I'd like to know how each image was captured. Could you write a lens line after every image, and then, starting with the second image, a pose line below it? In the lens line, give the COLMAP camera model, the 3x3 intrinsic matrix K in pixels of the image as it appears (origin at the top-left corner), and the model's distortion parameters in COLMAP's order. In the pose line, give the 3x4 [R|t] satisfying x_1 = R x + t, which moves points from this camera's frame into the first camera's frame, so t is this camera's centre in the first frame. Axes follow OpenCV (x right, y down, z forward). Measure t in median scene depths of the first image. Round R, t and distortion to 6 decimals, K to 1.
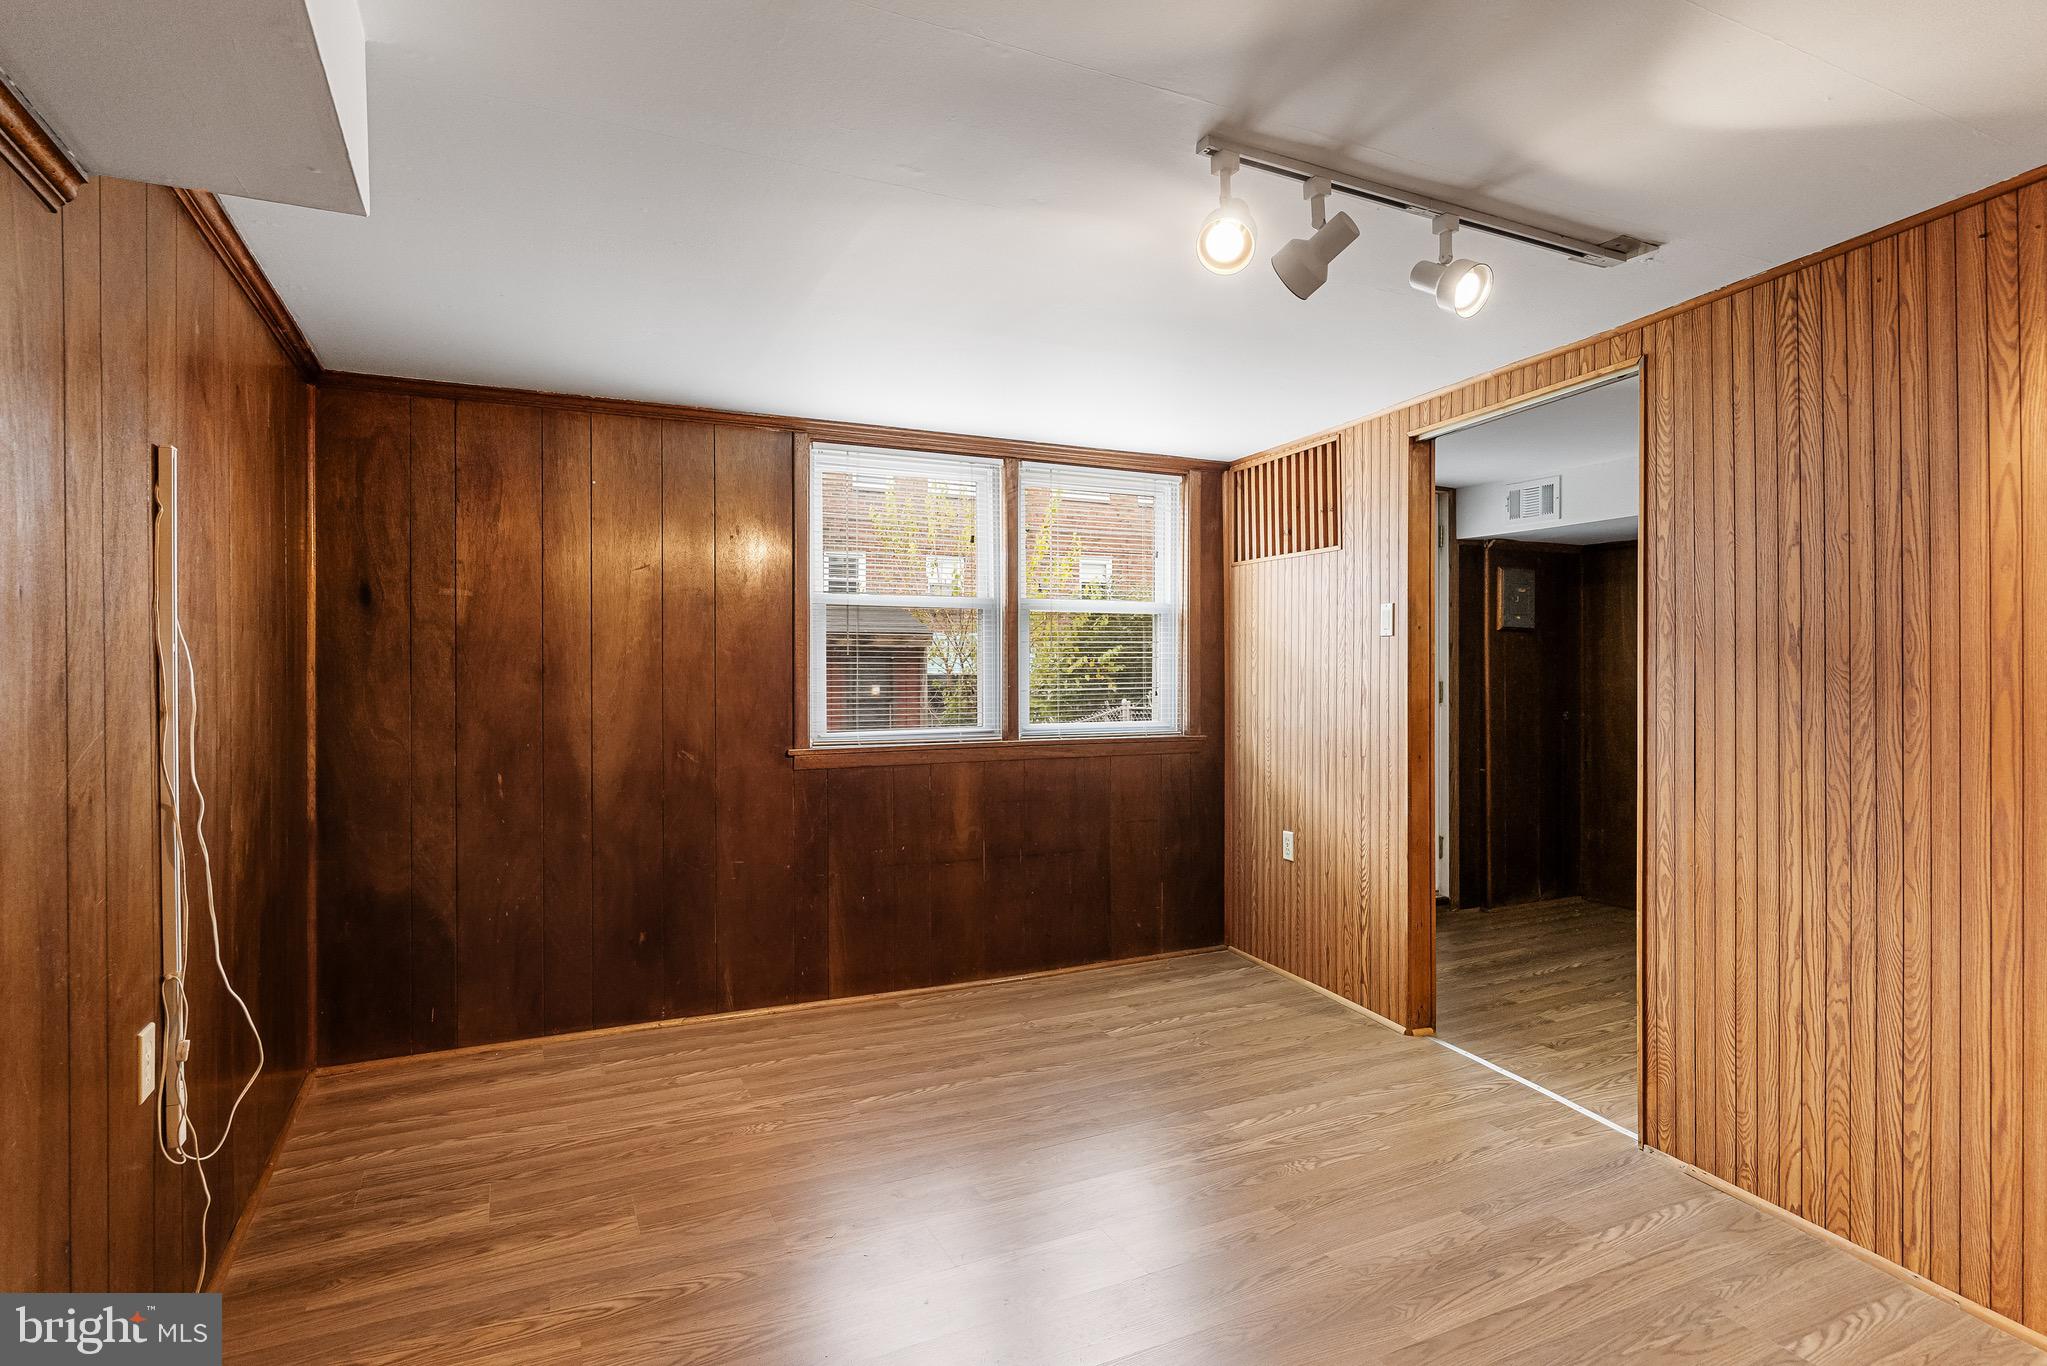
lens RADIAL K [[1057.8, 0, 1026.0], [0, 1057.8, 681.7], [0, 0, 1]] dist [-0.003594, -0.000234]
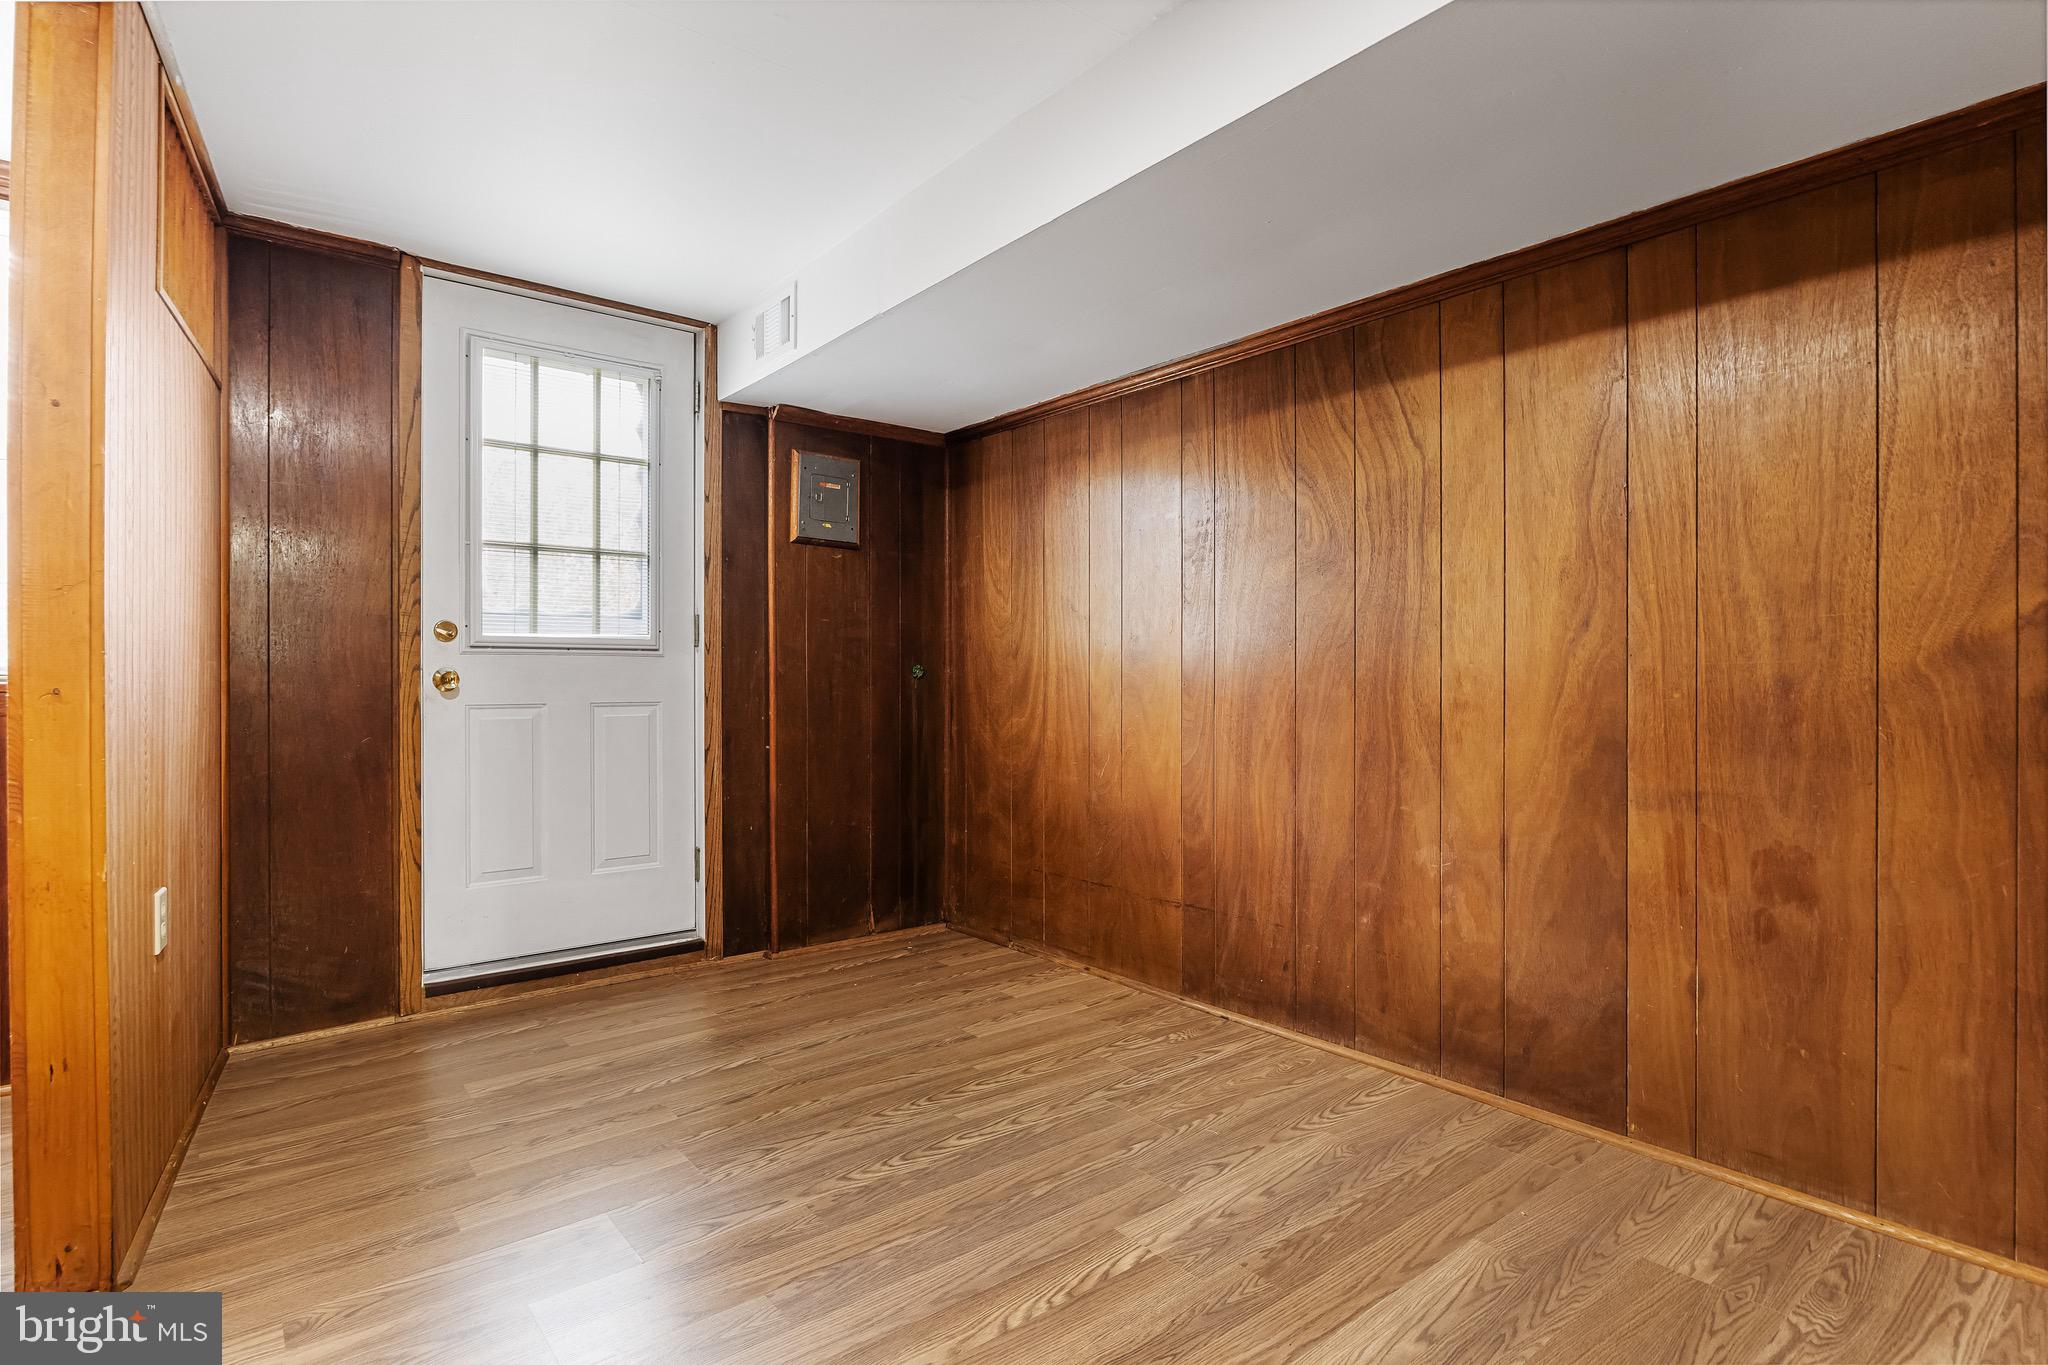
lens RADIAL K [[1058.4, 0, 1024.2], [0, 1058.4, 680.6], [0, 0, 1]] dist [-0.003594, -0.000234]
pose [[0.972144, 0.003581, 0.234357, 0.433267], [-0.003491, 0.999994, -0.000796, 0.040767], [-0.234359, -0.000044, 0.972150, 0.303852]]
